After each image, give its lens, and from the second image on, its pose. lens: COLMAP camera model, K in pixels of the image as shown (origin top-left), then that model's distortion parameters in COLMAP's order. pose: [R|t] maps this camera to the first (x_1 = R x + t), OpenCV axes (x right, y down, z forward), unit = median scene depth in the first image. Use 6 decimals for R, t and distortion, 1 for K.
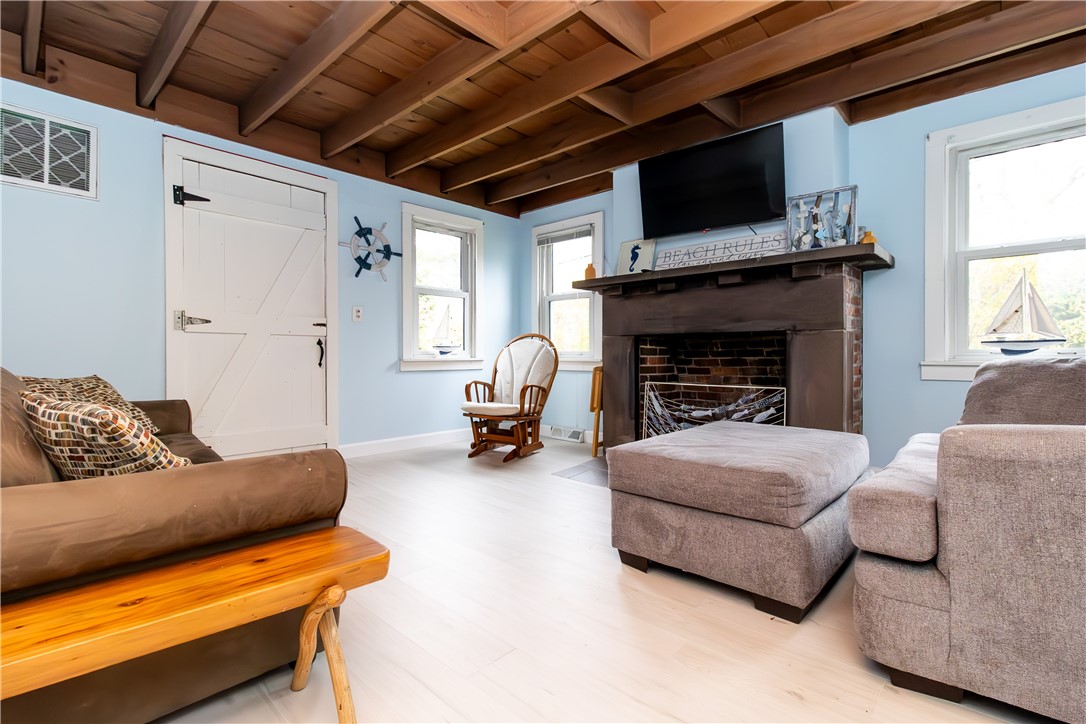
lens RADIAL K [[470.3, 0, 543.7], [0, 470.3, 359.3], [0, 0, 1]] dist [0.022040, 0.000074]
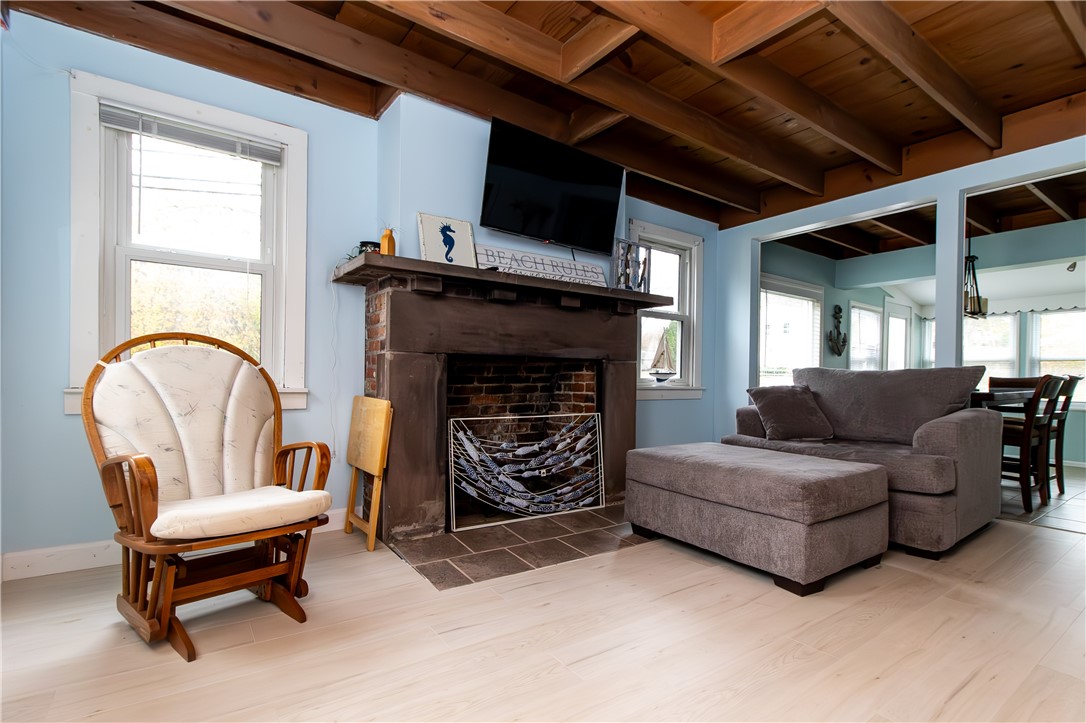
lens RADIAL K [[558.1, 0, 542.7], [0, 558.1, 380.3], [0, 0, 1]] dist [-0.000595, 0.000022]
pose [[0.181490, 0.000792, 0.983392, -0.632303], [0.003830, 0.999992, -0.001512, -0.009590], [-0.983385, 0.004041, 0.181485, 0.754780]]
